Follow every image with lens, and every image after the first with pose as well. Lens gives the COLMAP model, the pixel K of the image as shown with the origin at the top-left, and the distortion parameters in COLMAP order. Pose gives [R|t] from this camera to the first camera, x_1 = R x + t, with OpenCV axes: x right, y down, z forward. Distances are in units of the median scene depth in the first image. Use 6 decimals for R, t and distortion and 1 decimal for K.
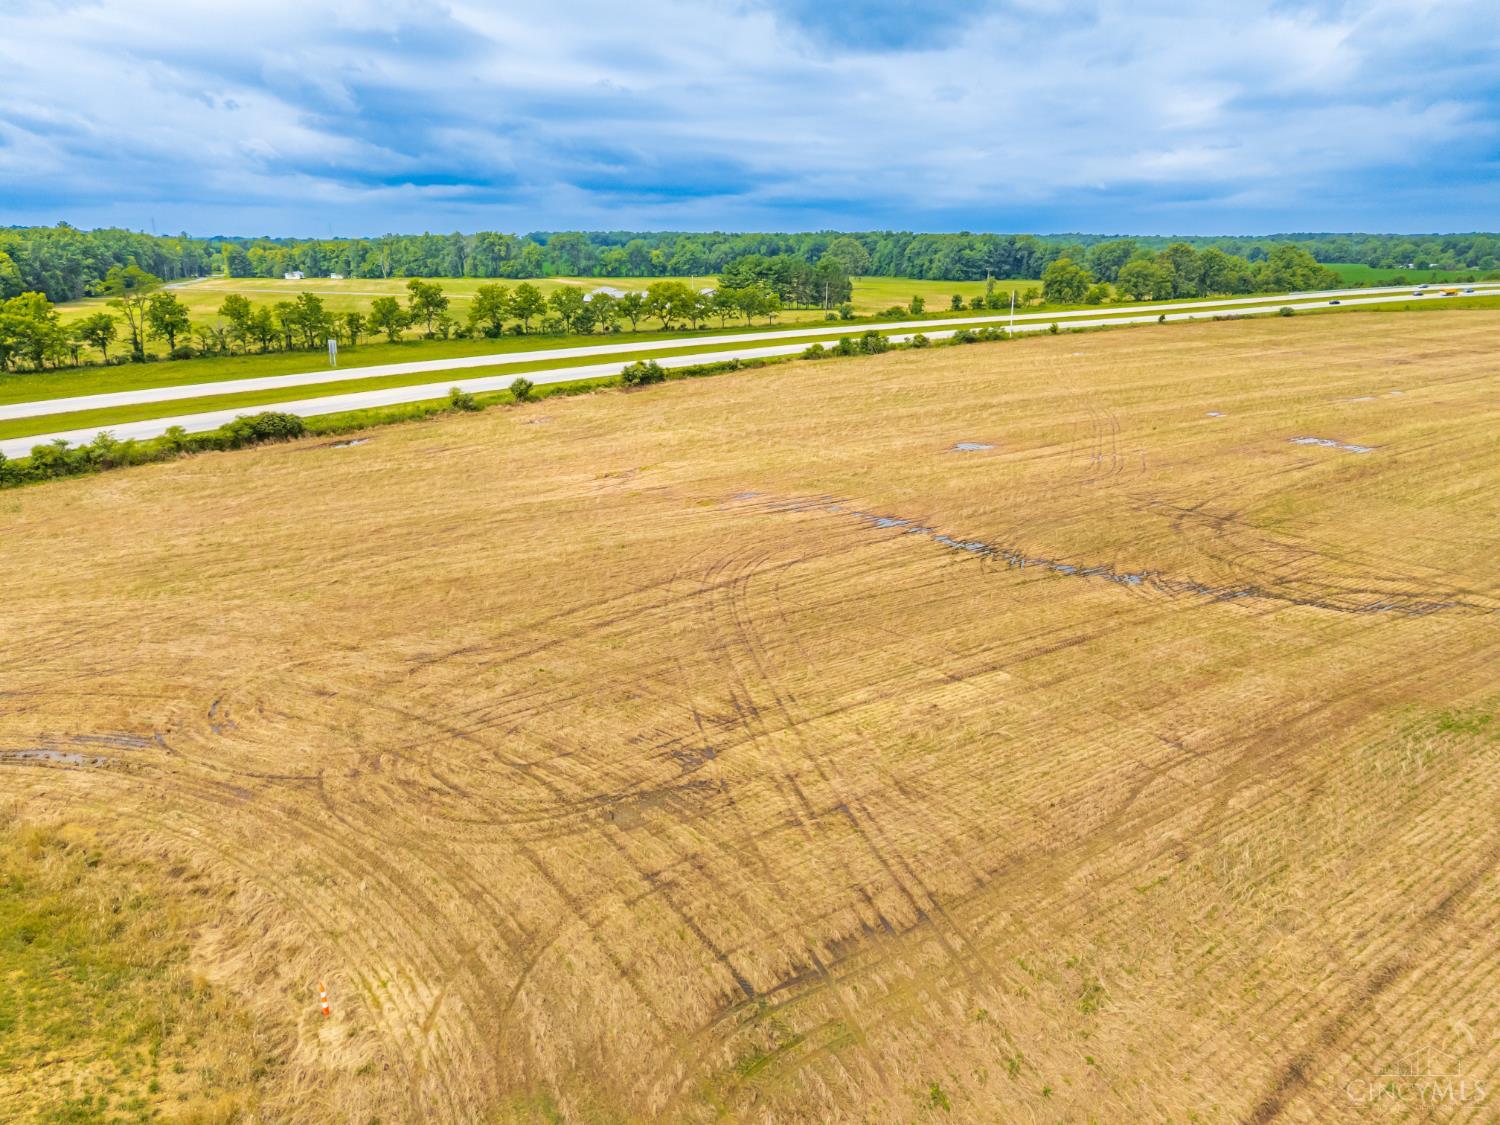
lens RADIAL K [[1101.7, 0, 750.0], [0, 1101.7, 562.5], [0, 0, 1]] dist [0.074054, -0.068685]
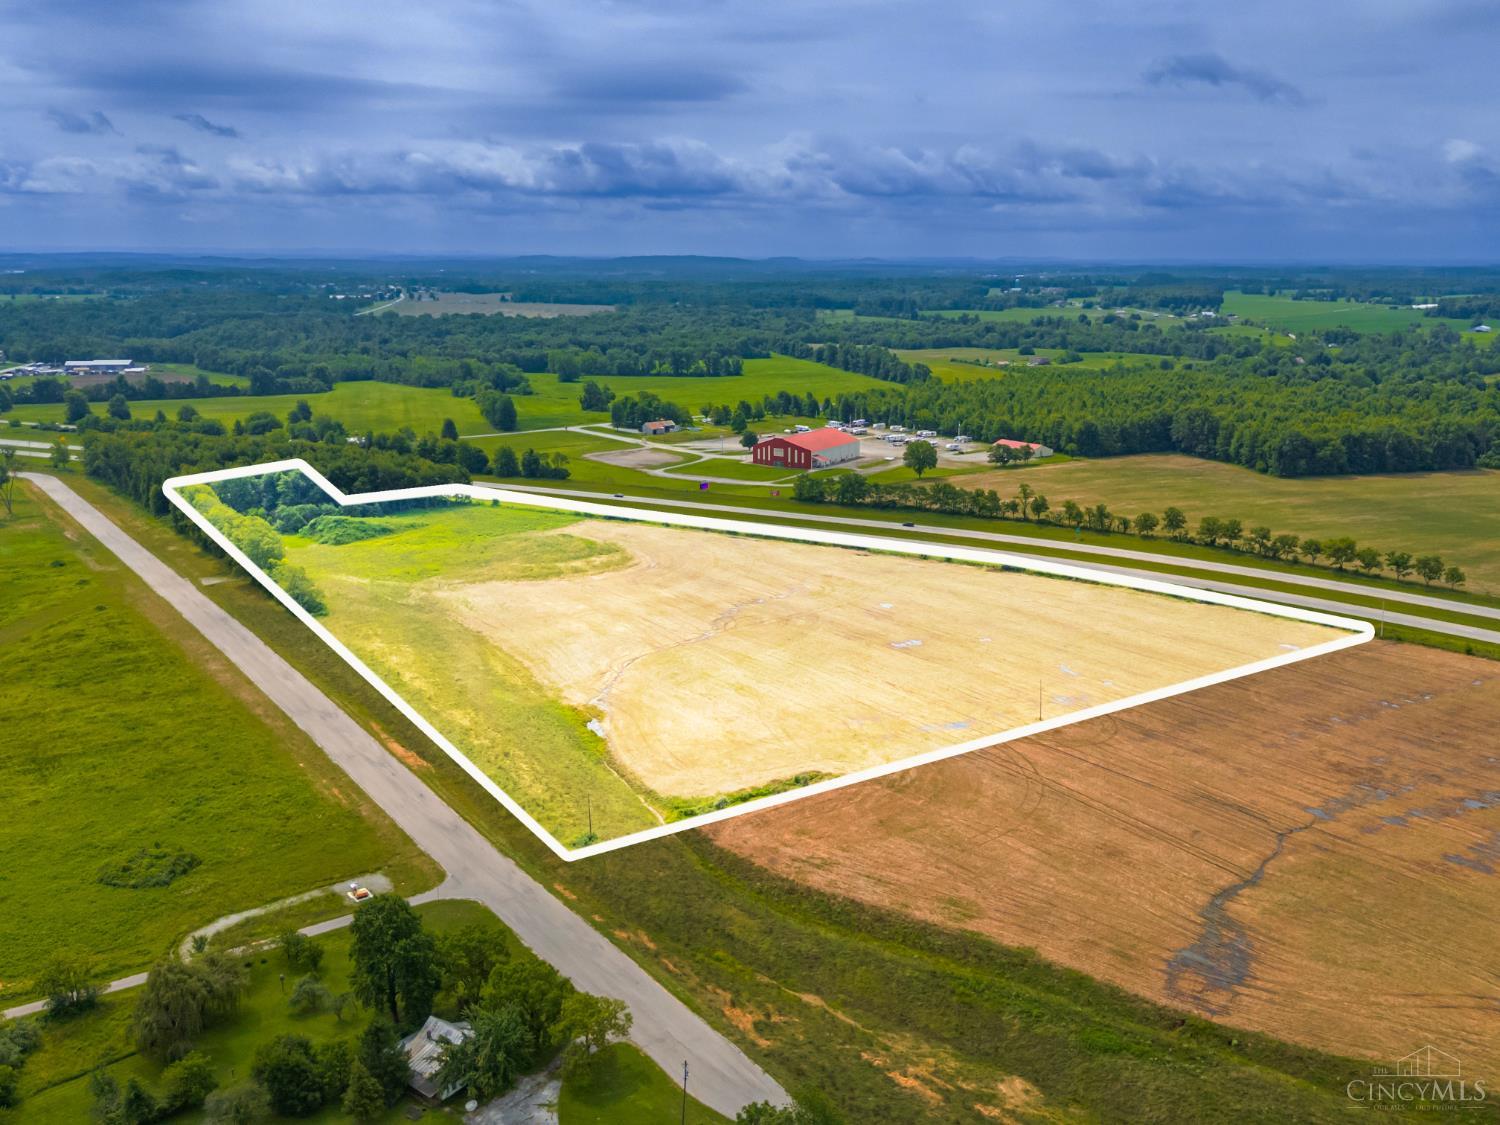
lens RADIAL K [[1348.2, 0, 804.8], [0, 1348.2, 567.9], [0, 0, 1]] dist [0.106466, -0.198131]
pose [[0.016450, 0.226366, -0.973903, 1.857409], [-0.283988, 0.934979, 0.212522, -0.456775], [0.958687, 0.273081, 0.079666, 0.268129]]
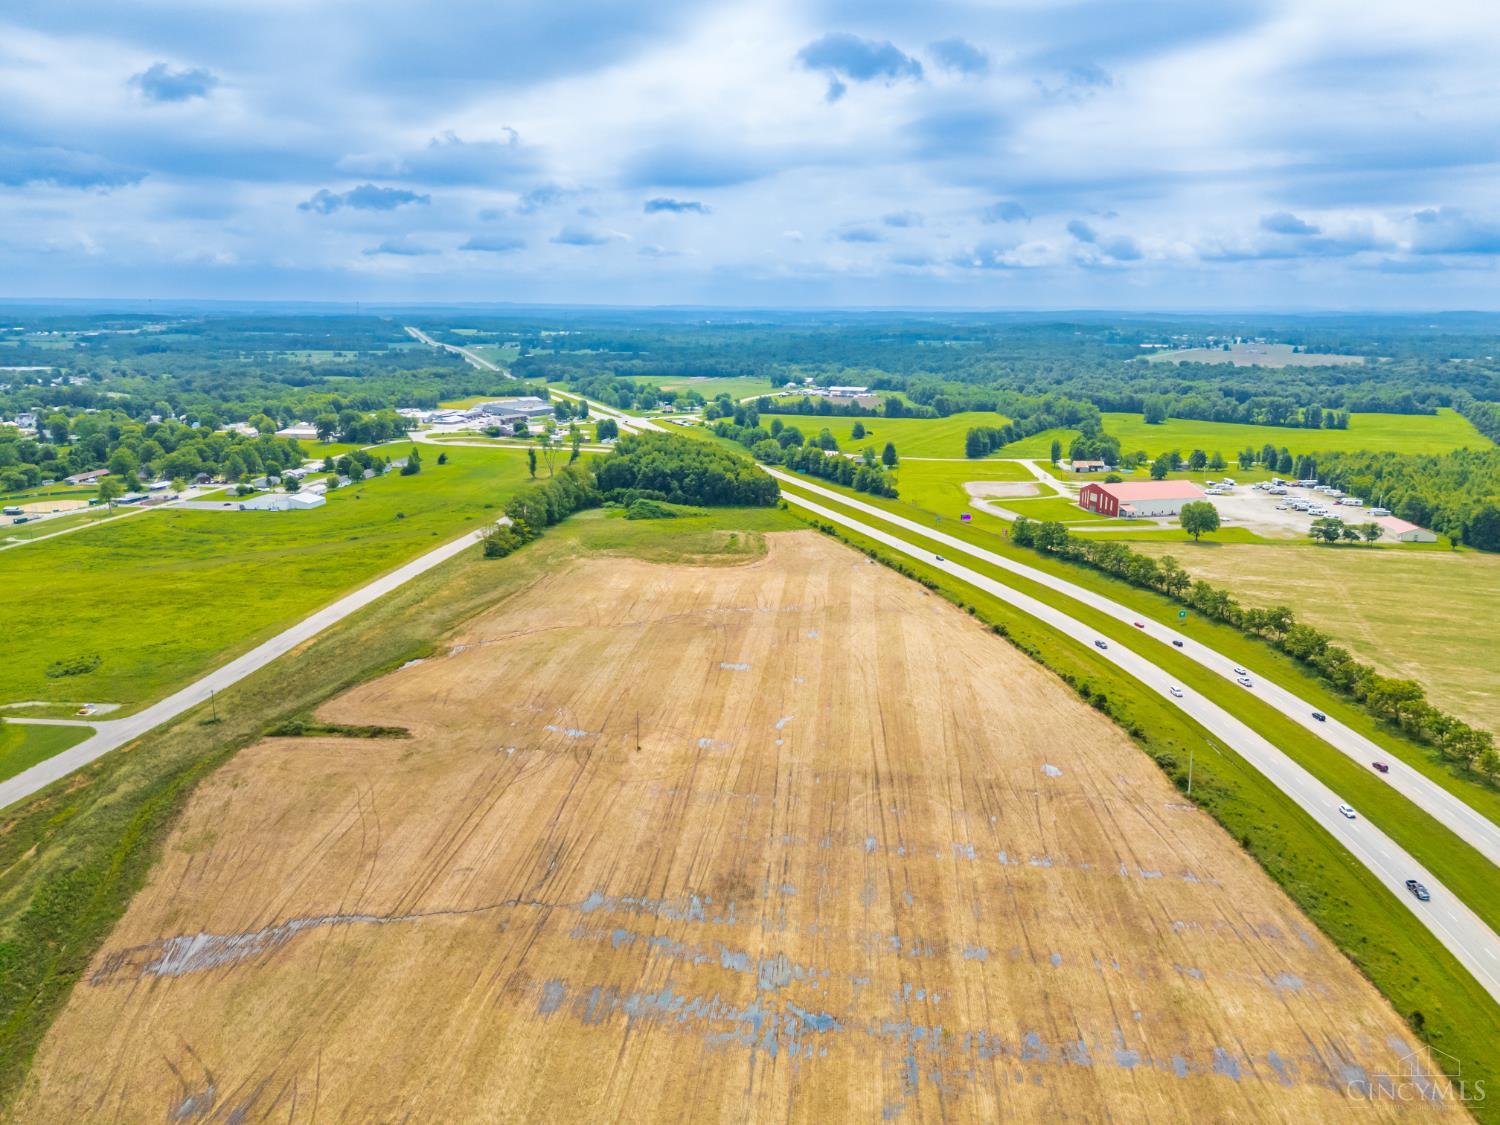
lens RADIAL K [[1088.2, 0, 752.0], [0, 1088.2, 611.4], [0, 0, 1]] dist [0.077451, -0.076176]
pose [[-0.680023, 0.192425, -0.707489, 1.264458], [-0.213667, 0.871052, 0.442283, -0.755209], [0.701367, 0.451930, -0.551221, 1.310404]]
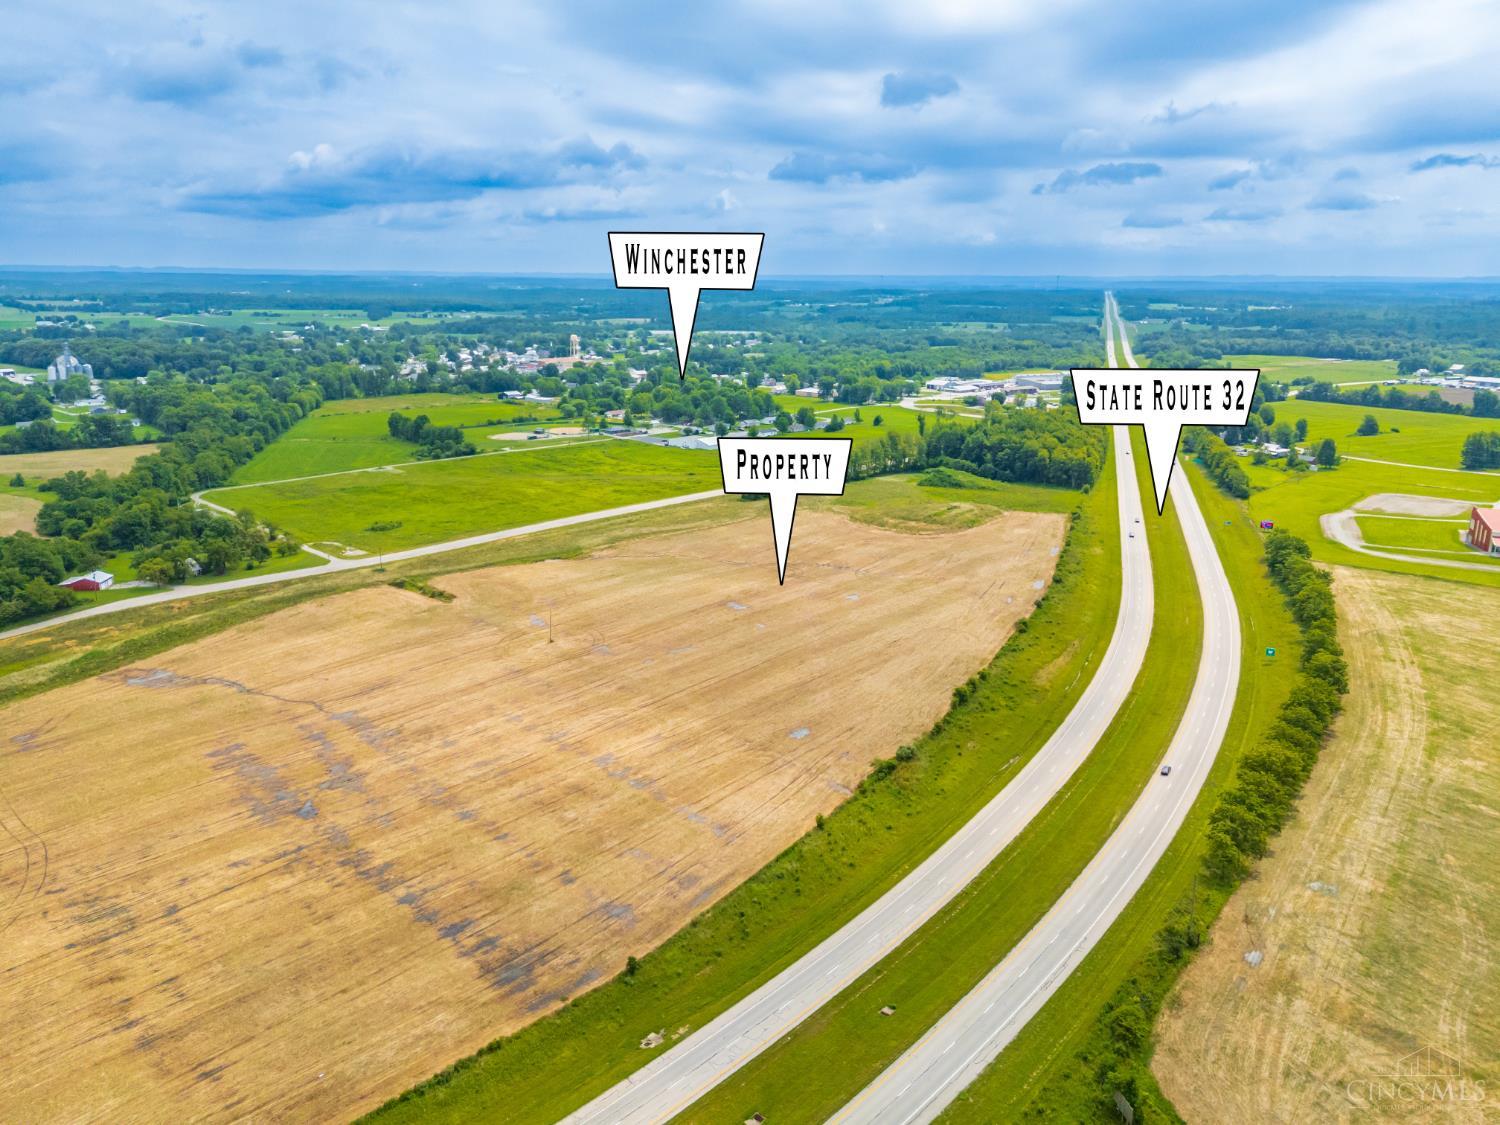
lens RADIAL K [[1101.7, 0, 750.0], [0, 1101.7, 562.5], [0, 0, 1]] dist [0.074054, -0.068685]
pose [[-0.983257, 0.035545, -0.178724, 0.552695], [-0.061915, 0.857274, 0.511124, -0.923662], [0.171383, 0.513632, -0.840720, 1.847374]]
